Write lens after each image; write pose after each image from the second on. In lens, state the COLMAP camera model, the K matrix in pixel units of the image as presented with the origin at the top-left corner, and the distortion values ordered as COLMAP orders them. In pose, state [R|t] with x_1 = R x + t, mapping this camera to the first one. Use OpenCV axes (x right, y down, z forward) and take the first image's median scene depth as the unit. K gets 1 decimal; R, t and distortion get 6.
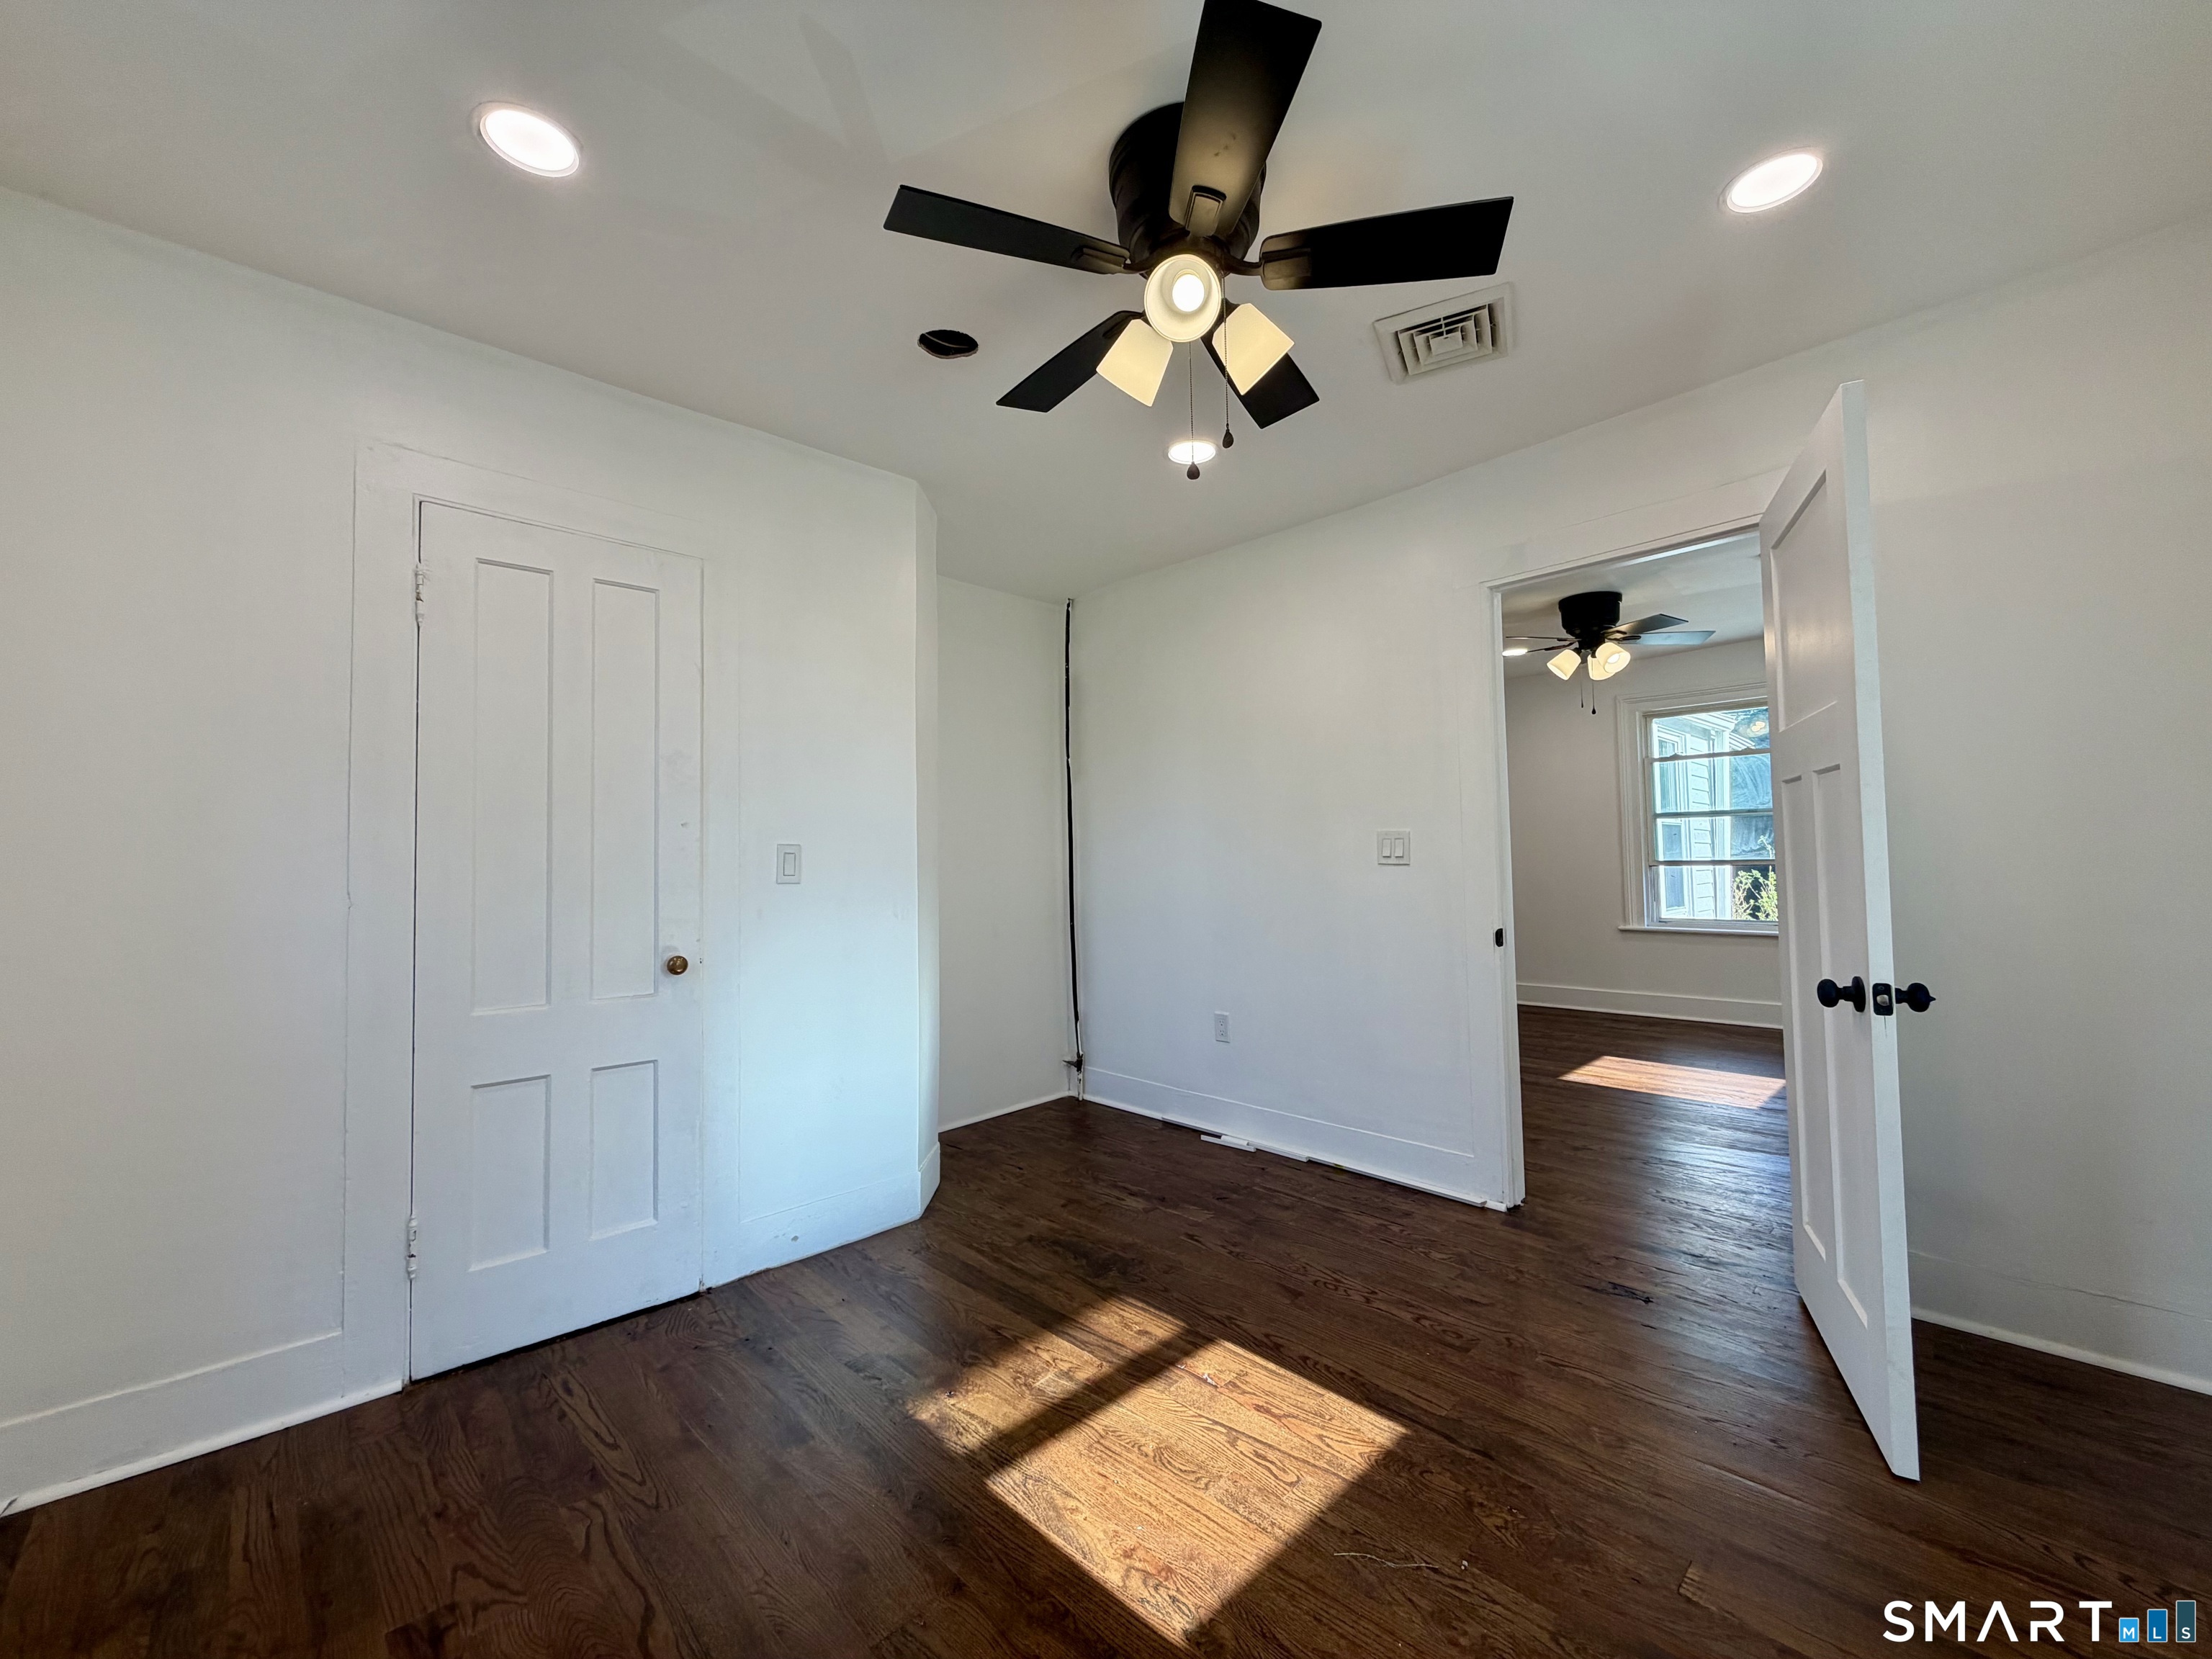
lens RADIAL K [[901.8, 0, 1106.3], [0, 901.8, 828.3], [0, 0, 1]] dist [-0.000857, -0.000374]
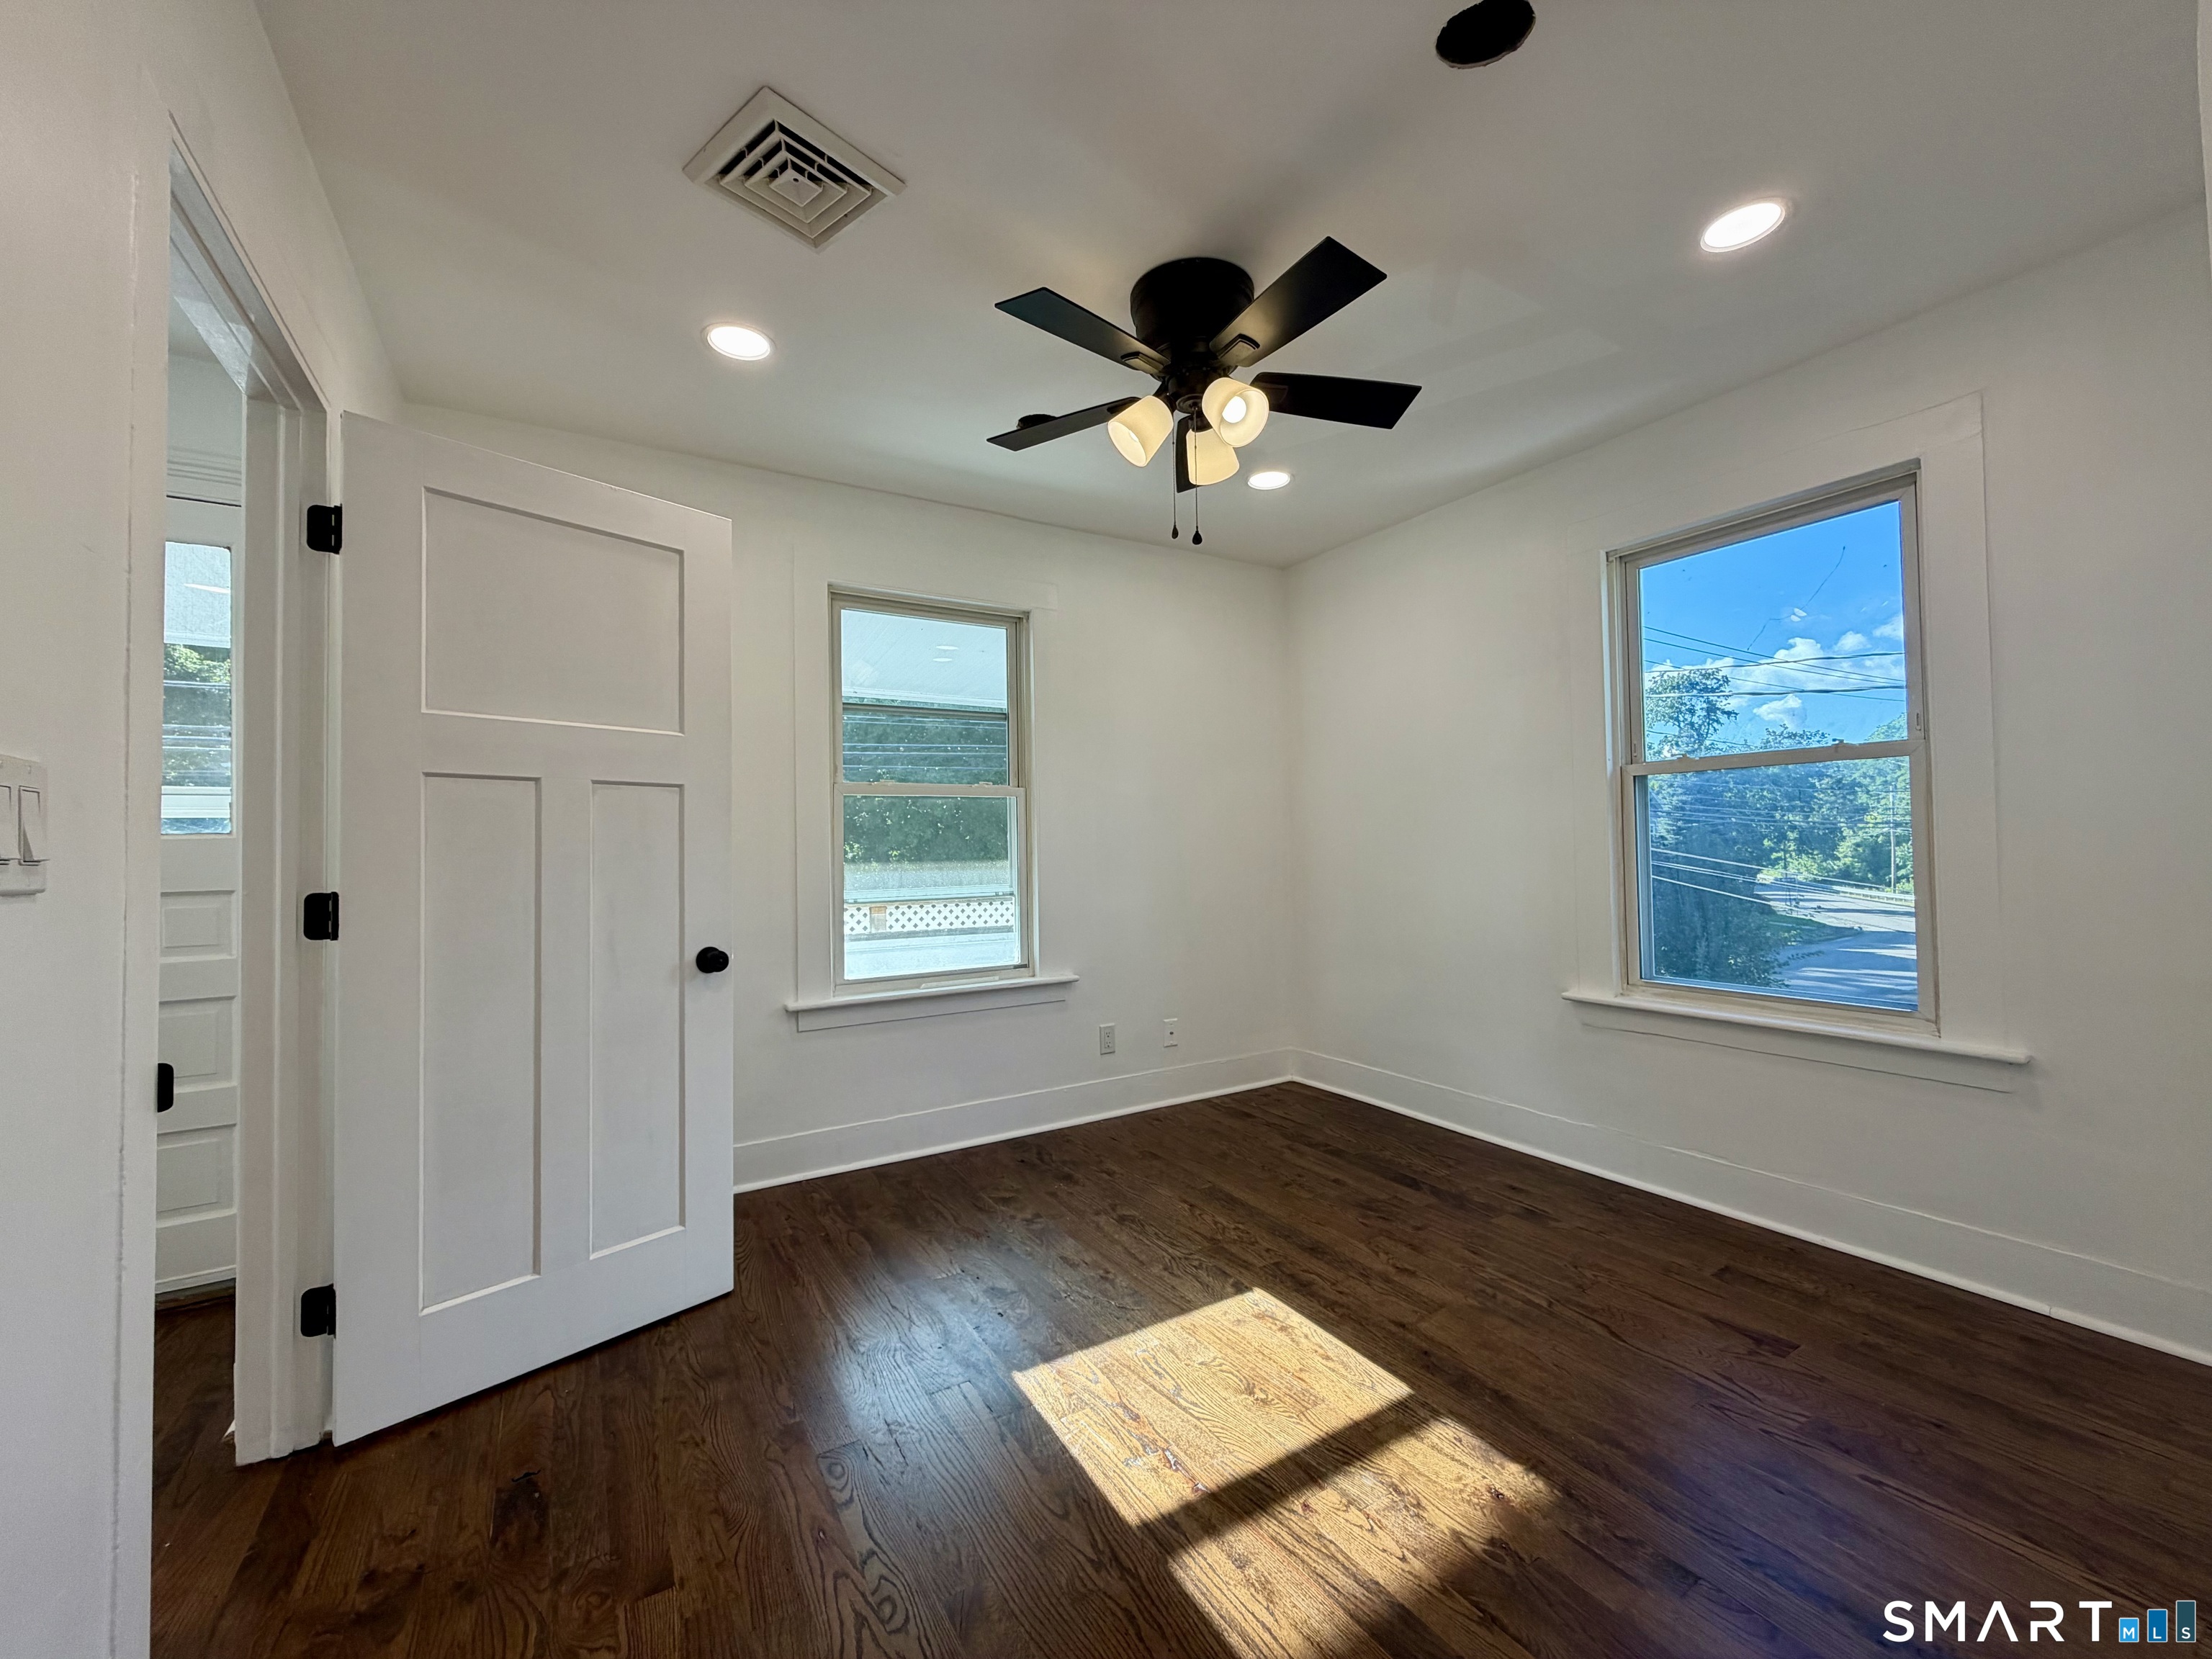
lens RADIAL K [[857.5, 0, 1106.0], [0, 857.5, 829.5], [0, 0, 1]] dist [0.000153, 0.000252]
pose [[-0.973971, 0.041163, 0.222903, -0.028996], [0.029225, 0.997970, -0.056593, 0.073233], [-0.224780, -0.048606, -0.973196, 1.950521]]
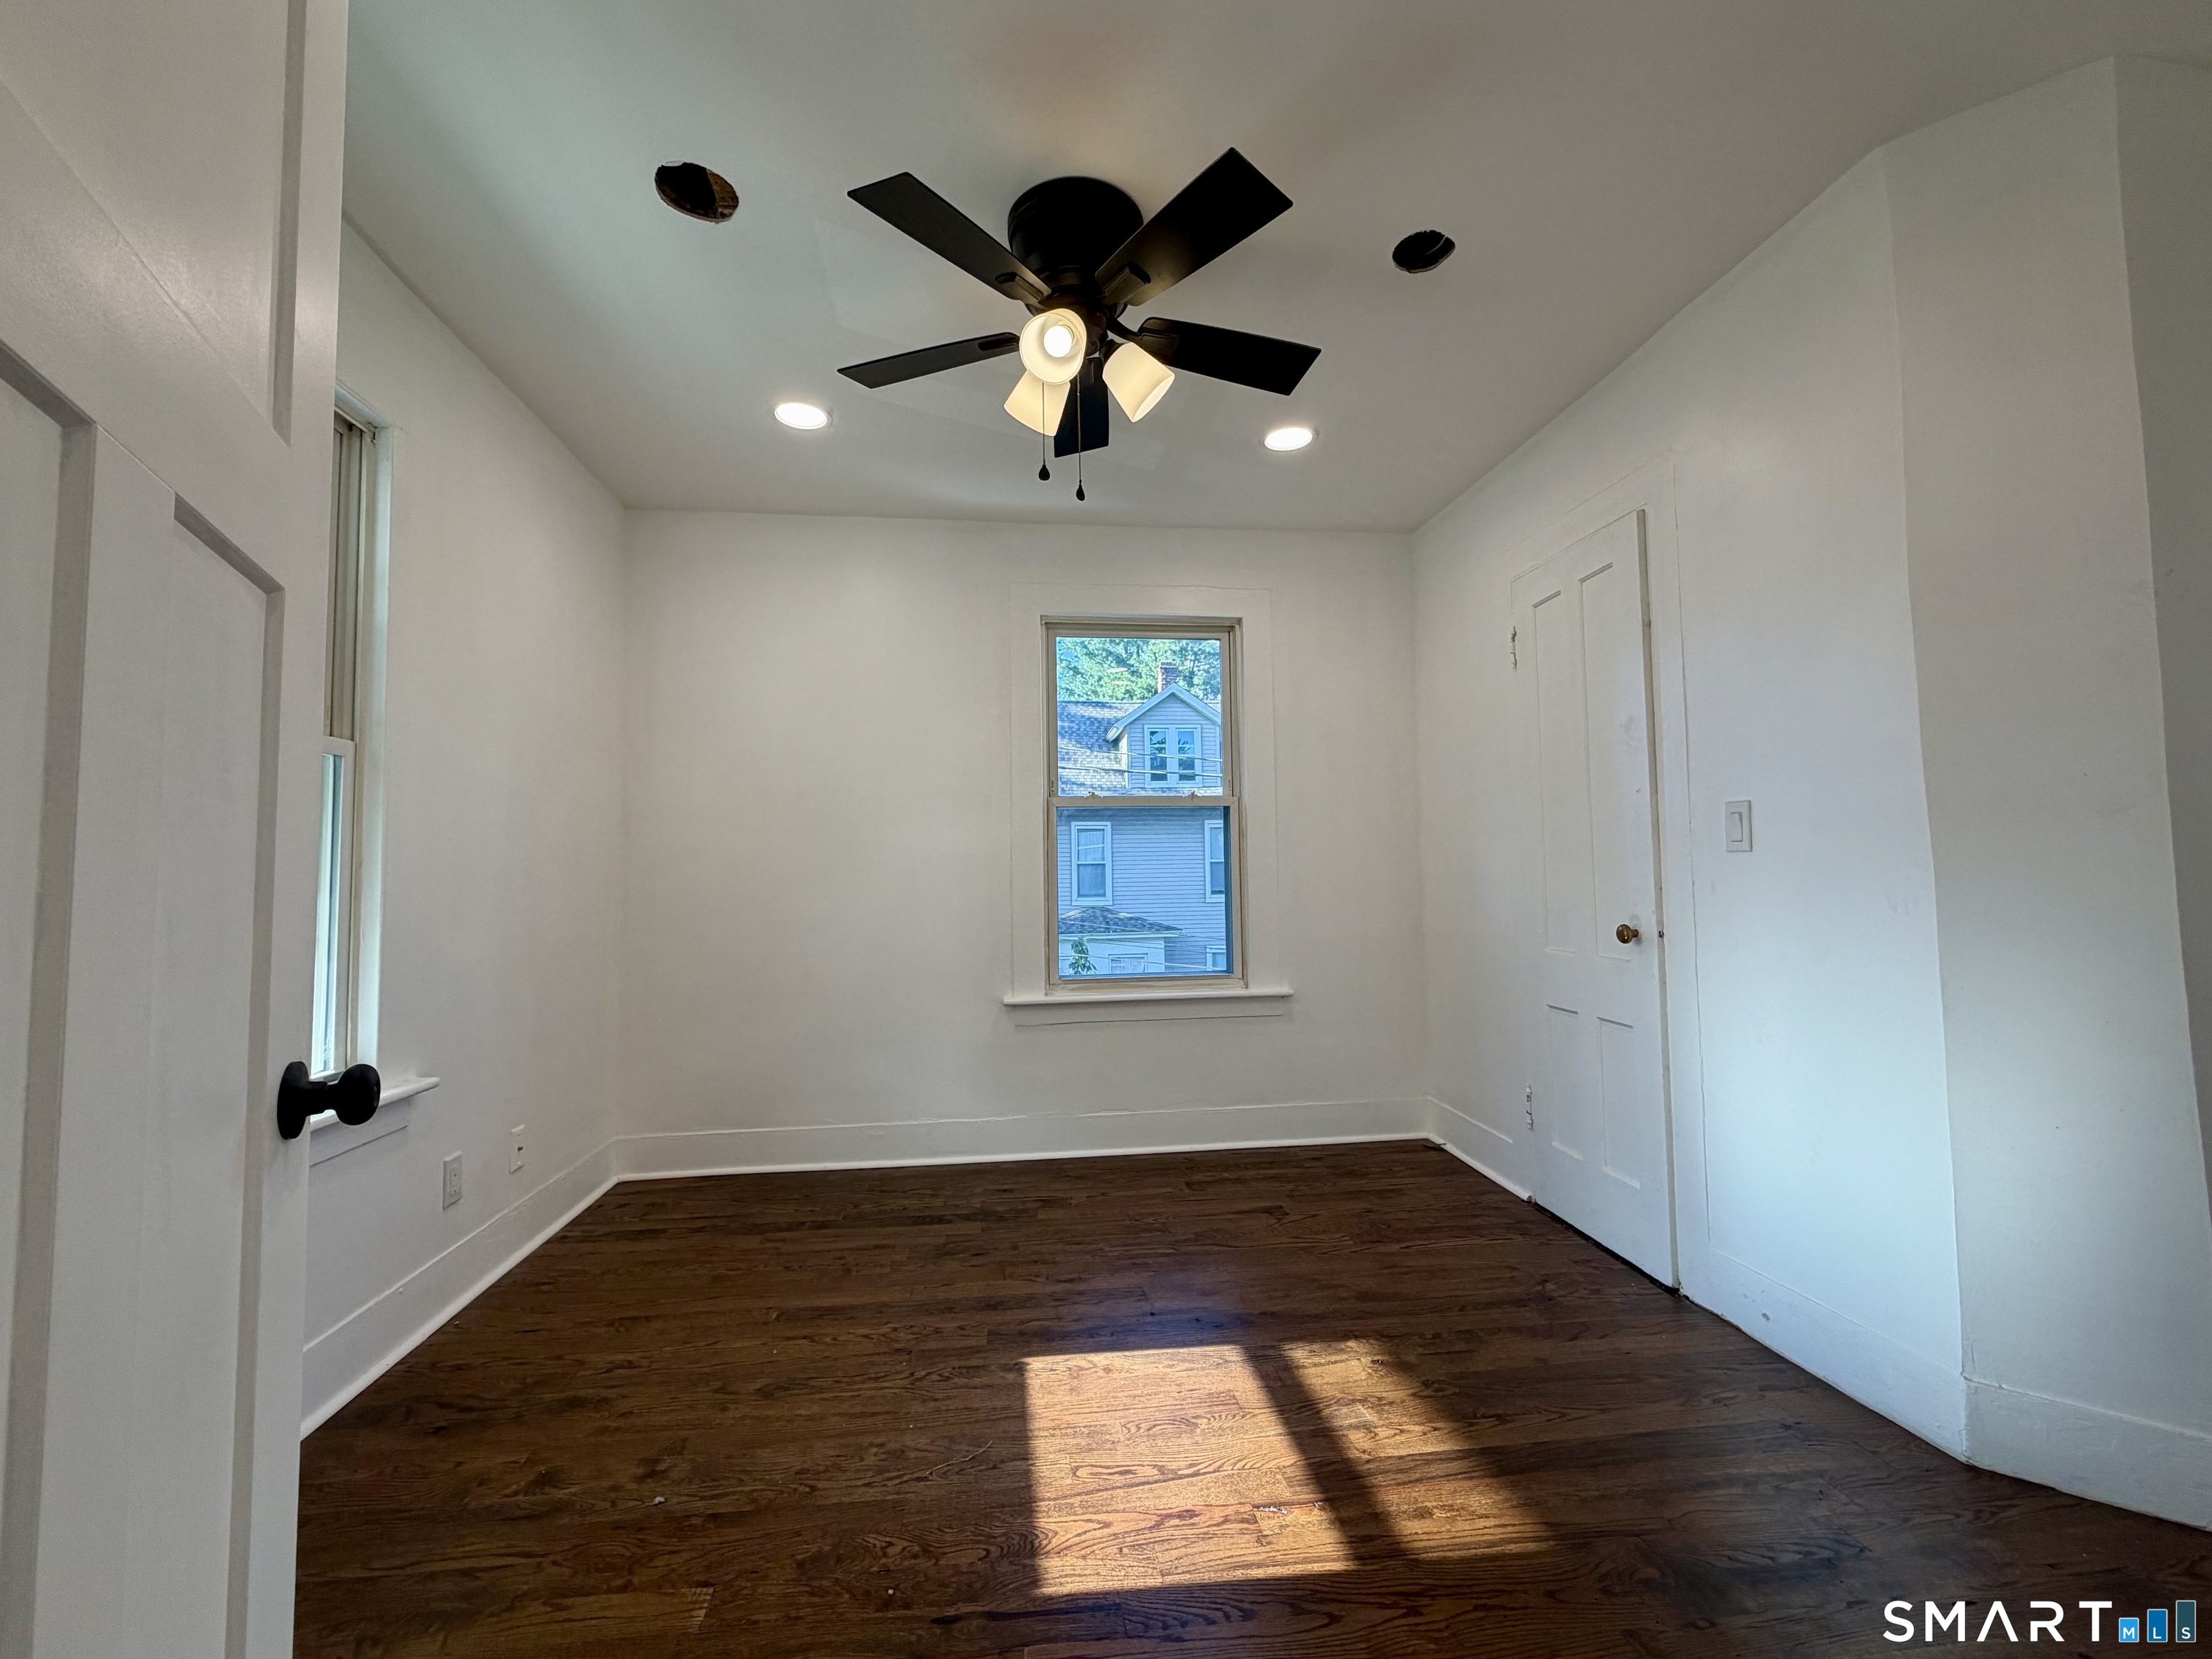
lens RADIAL K [[921.6, 0, 1081.0], [0, 921.6, 827.5], [0, 0, 1]] dist [0.001201, 0.000350]
pose [[-0.619294, -0.015917, -0.784998, 0.892522], [0.052336, 0.996734, -0.061499, 0.084991], [0.783413, -0.079170, -0.616438, 1.496975]]
